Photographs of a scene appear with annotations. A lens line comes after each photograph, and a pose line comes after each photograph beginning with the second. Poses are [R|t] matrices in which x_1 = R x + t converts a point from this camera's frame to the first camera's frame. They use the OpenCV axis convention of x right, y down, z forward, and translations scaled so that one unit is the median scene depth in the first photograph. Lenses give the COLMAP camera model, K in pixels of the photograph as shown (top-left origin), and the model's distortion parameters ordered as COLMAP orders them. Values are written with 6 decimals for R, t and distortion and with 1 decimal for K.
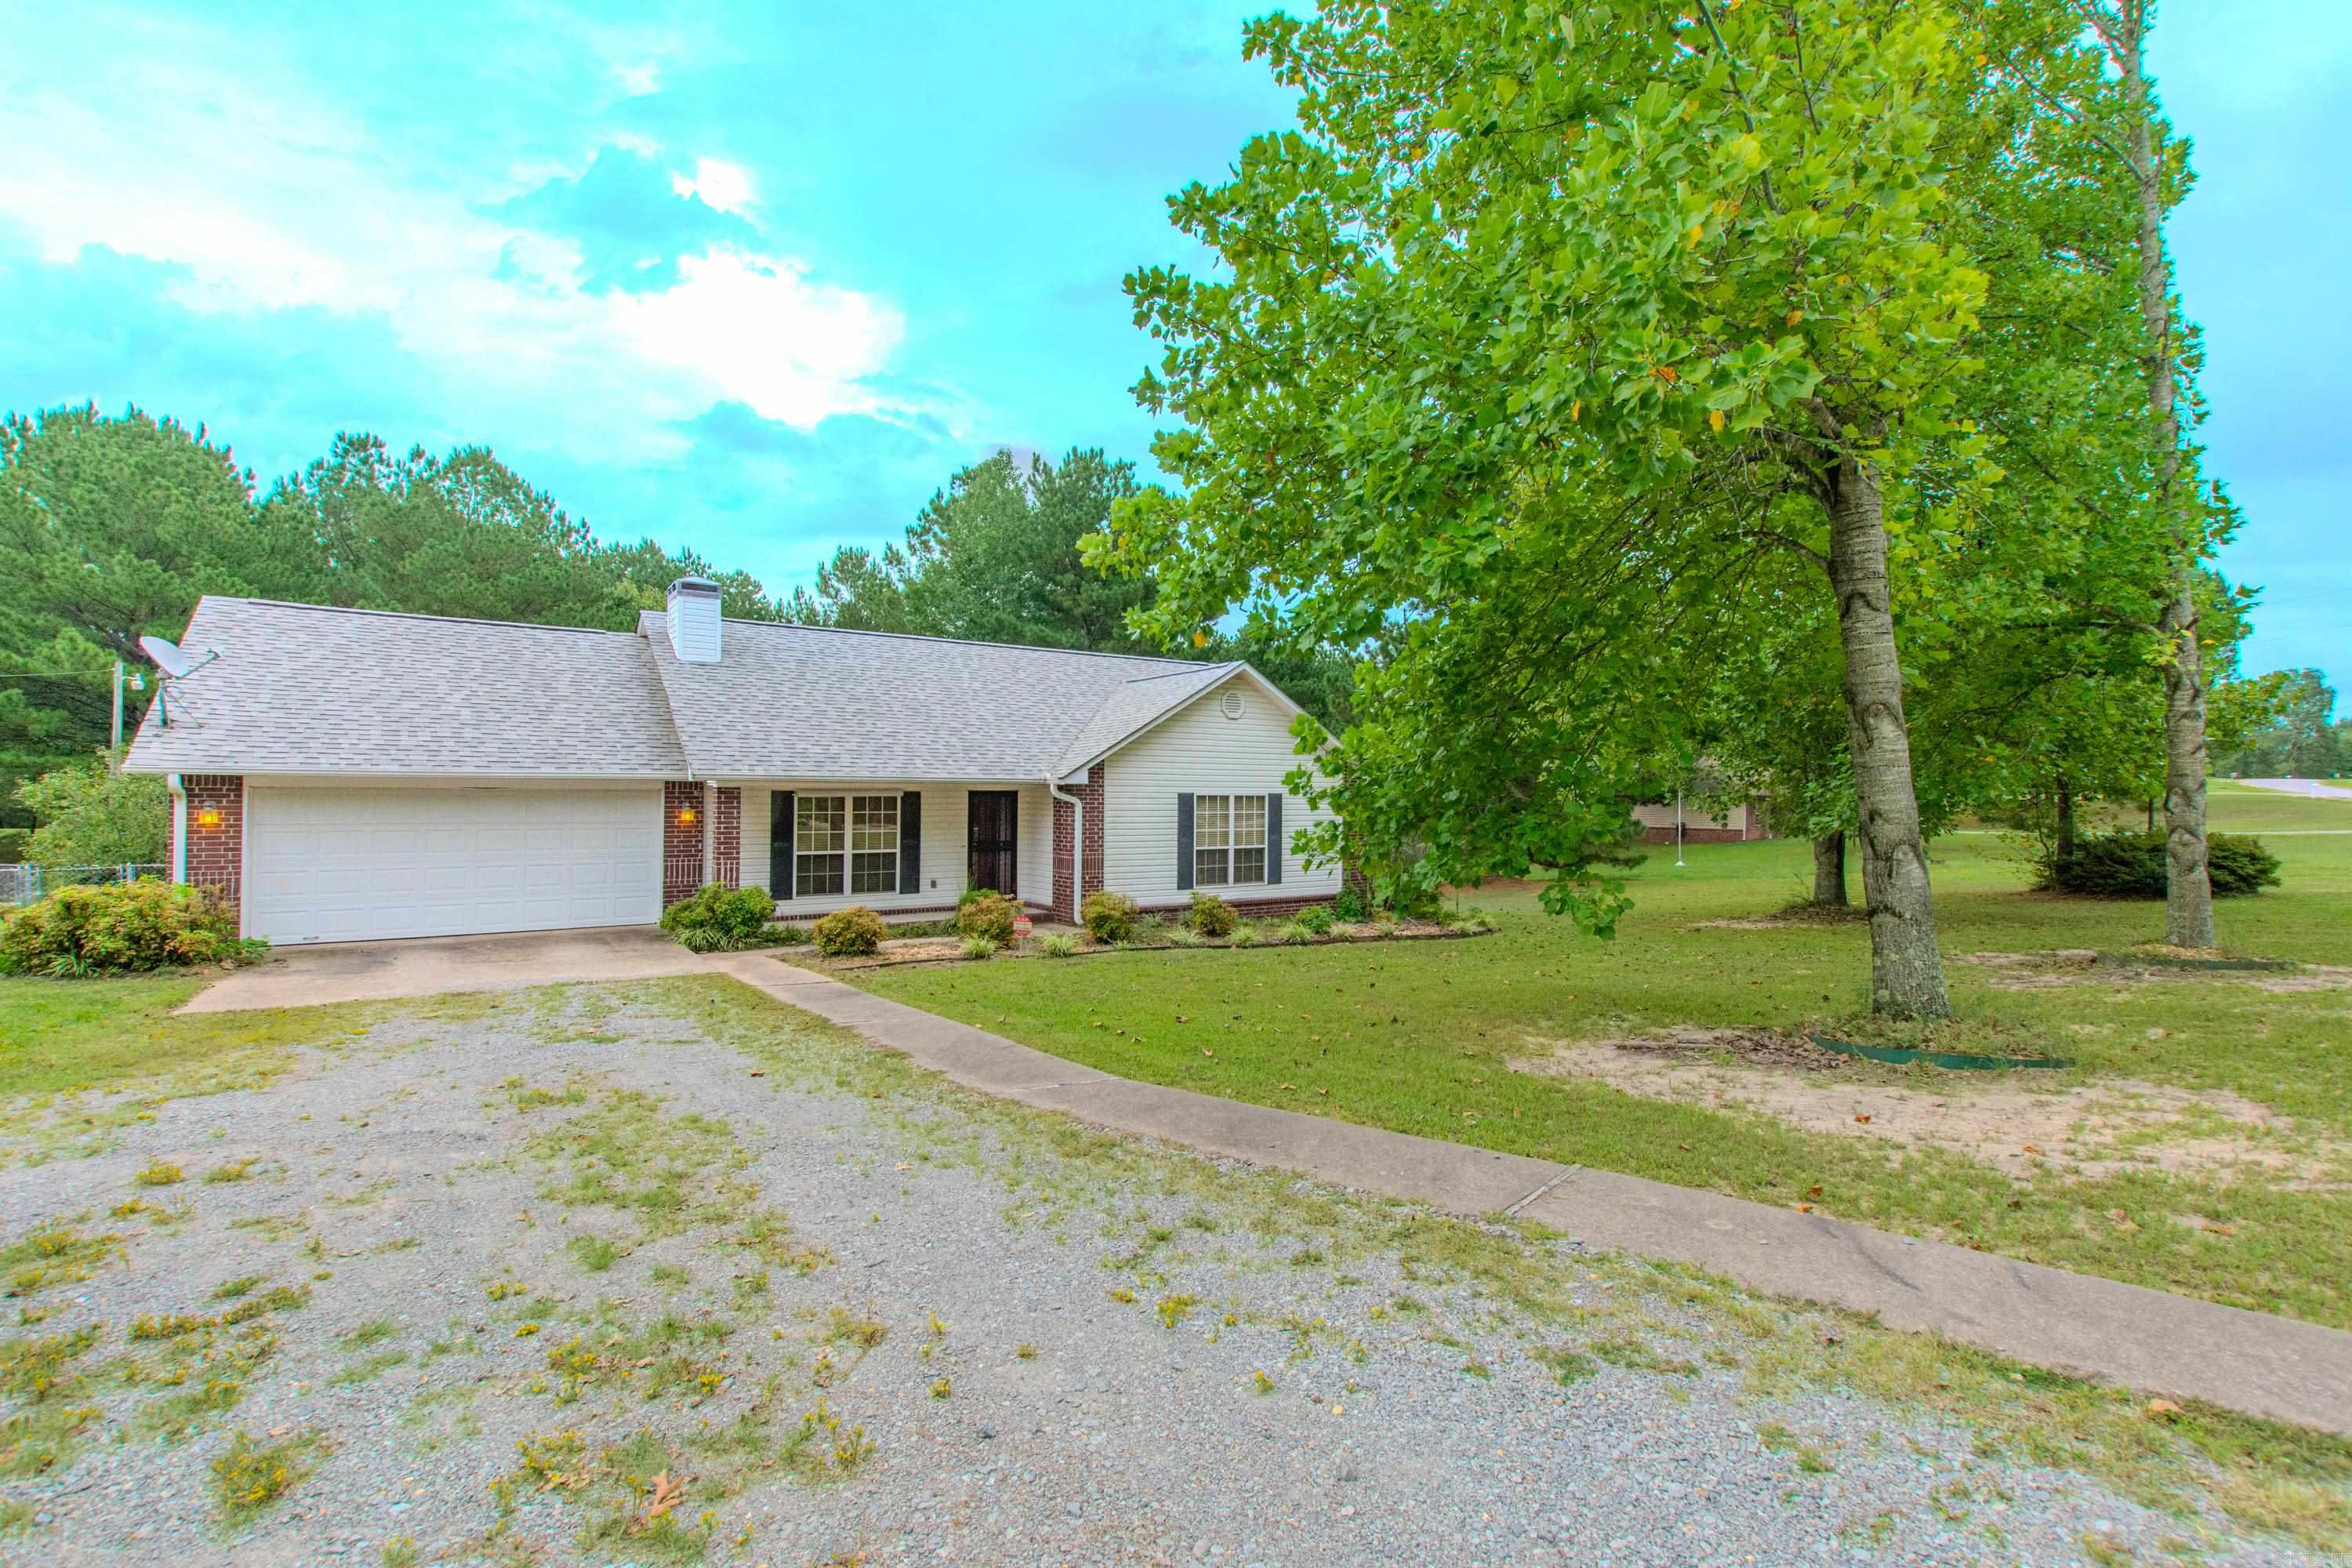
lens RADIAL K [[1028.7, 0, 1165.7], [0, 1028.7, 779.8], [0, 0, 1]] dist [0.008037, -0.003875]
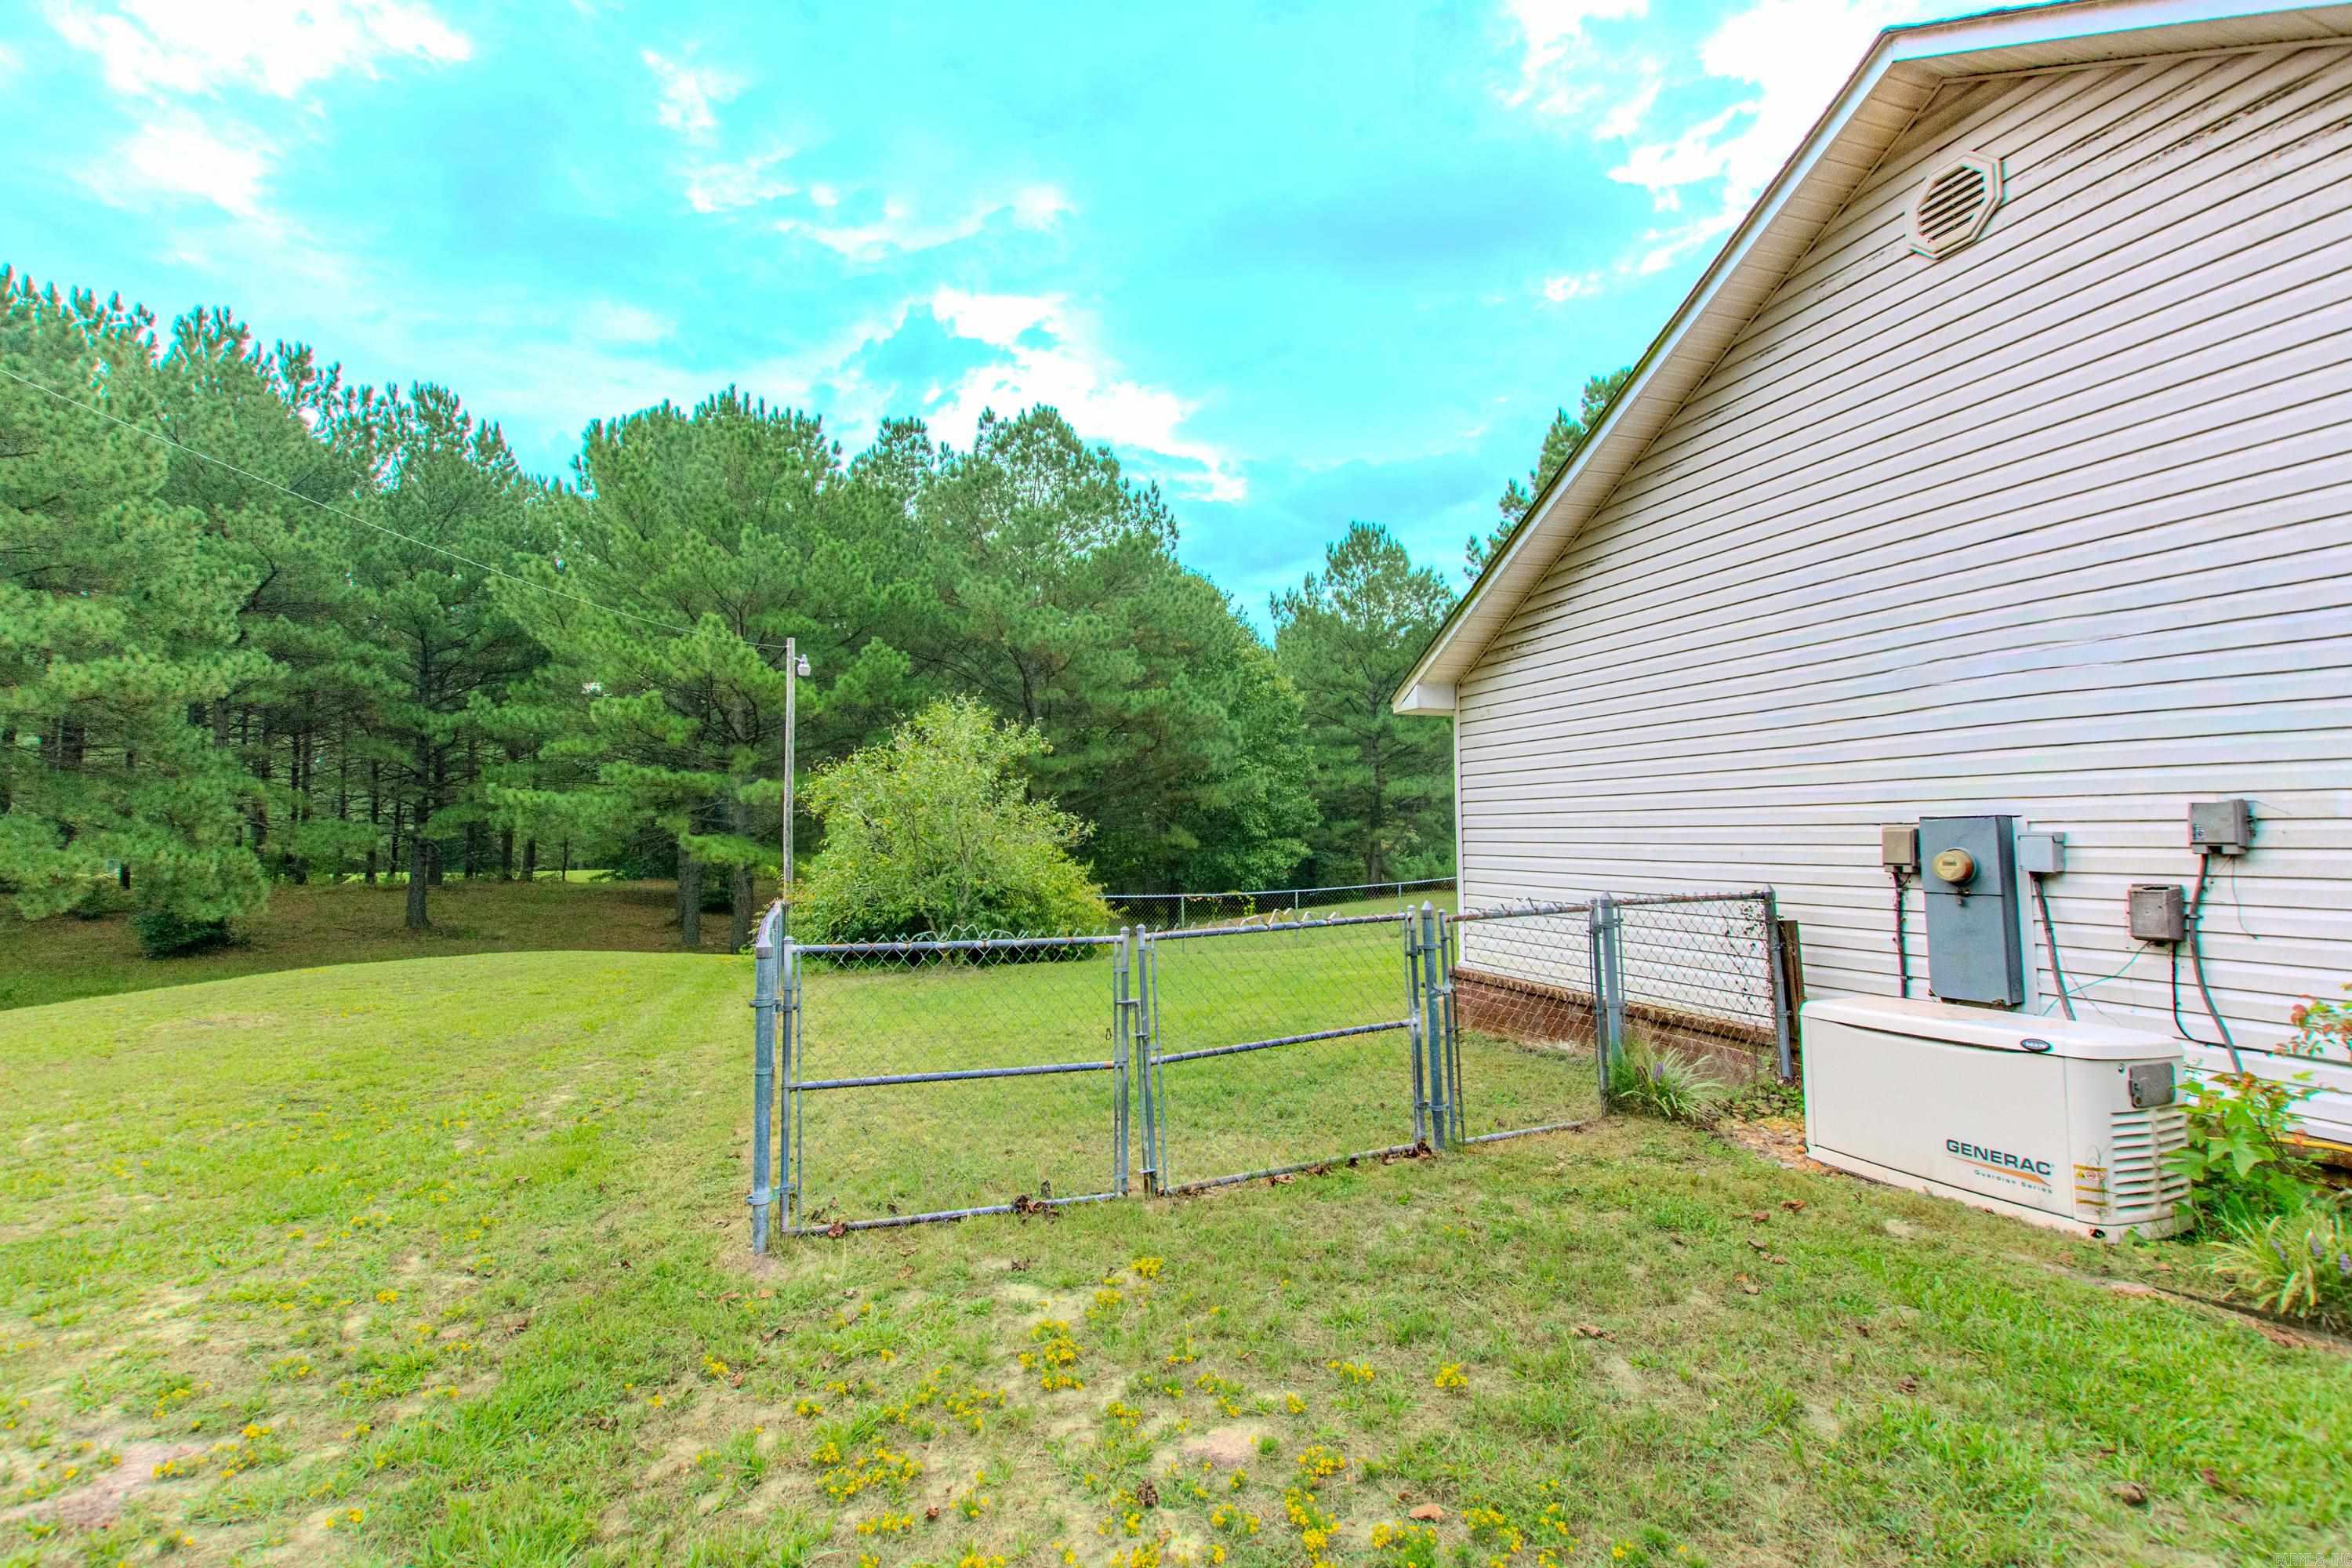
lens RADIAL K [[1028.7, 0, 1181.9], [0, 1028.7, 777.2], [0, 0, 1]] dist [0.008037, -0.003875]
pose [[0.967543, -0.034152, -0.250388, -0.926390], [0.024413, 0.998824, -0.041899, 0.048939], [0.251525, 0.034426, 0.967238, 0.576371]]
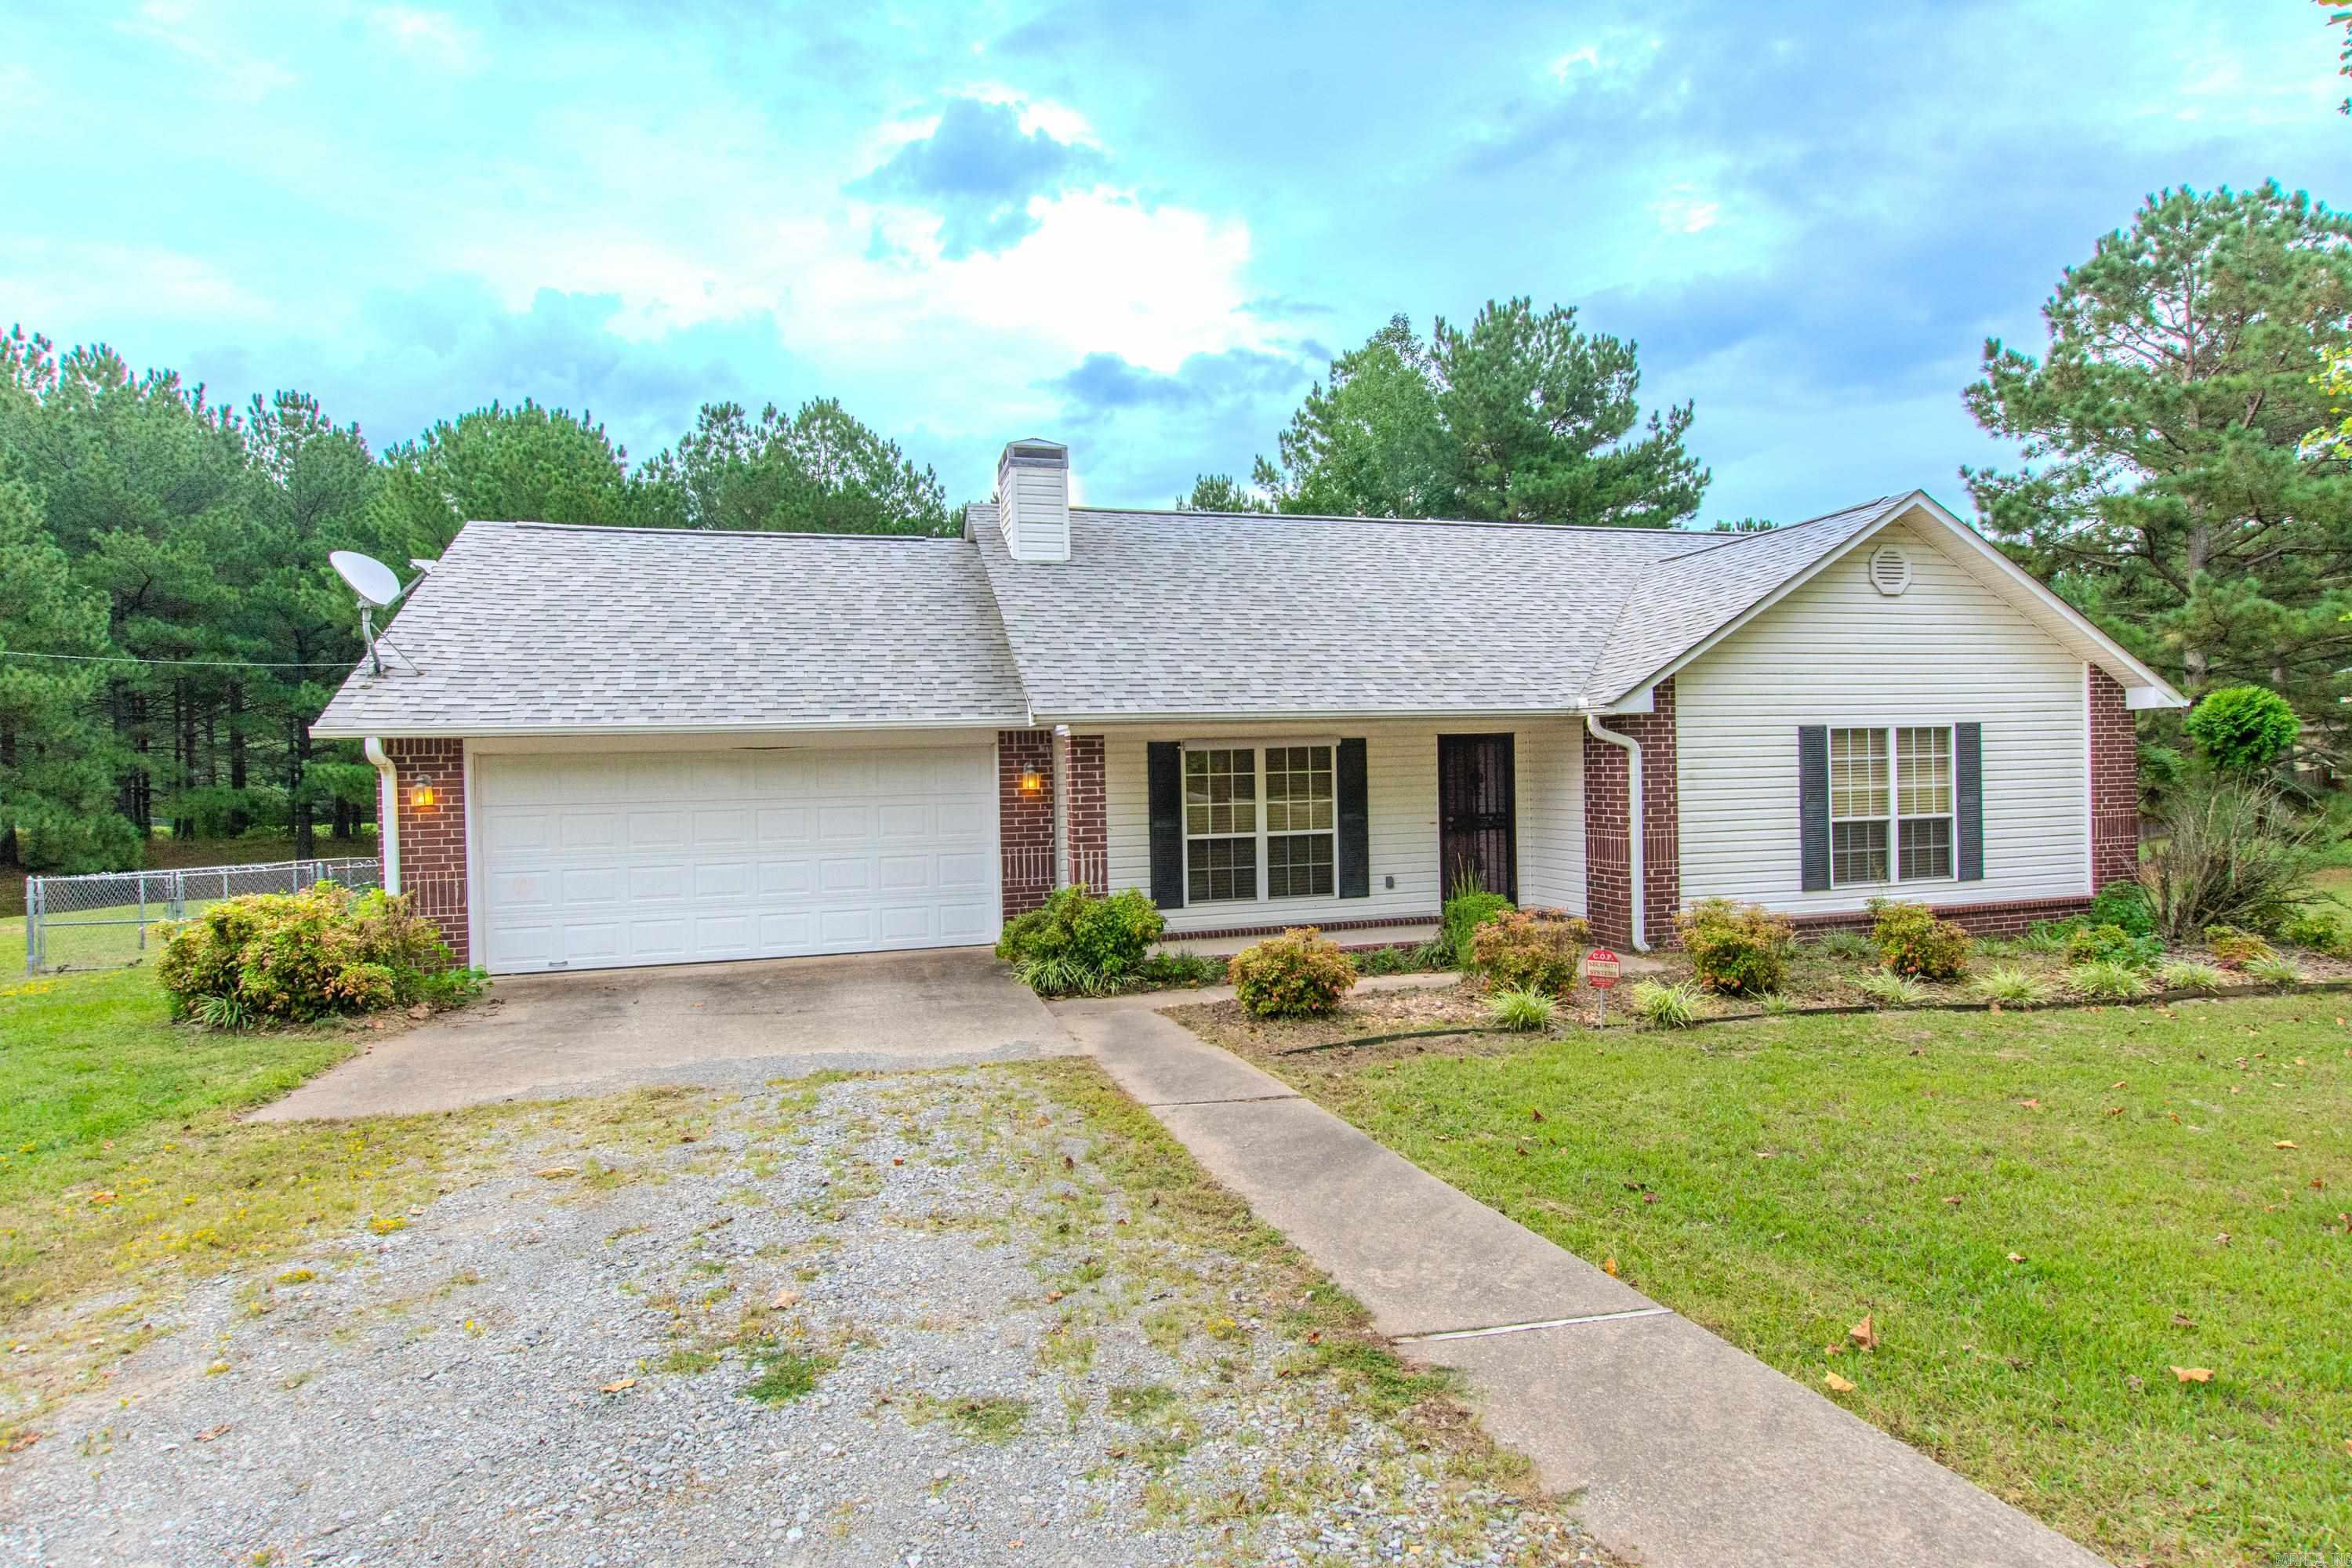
lens RADIAL K [[1162.1, 0, 1187.1], [0, 1162.1, 772.0], [0, 0, 1]] dist [0.005702, -0.002506]
pose [[0.949280, -0.029265, -0.313068, -0.118350], [0.035424, 0.999274, 0.014001, 0.018568], [0.312431, -0.024381, 0.949627, 0.281867]]
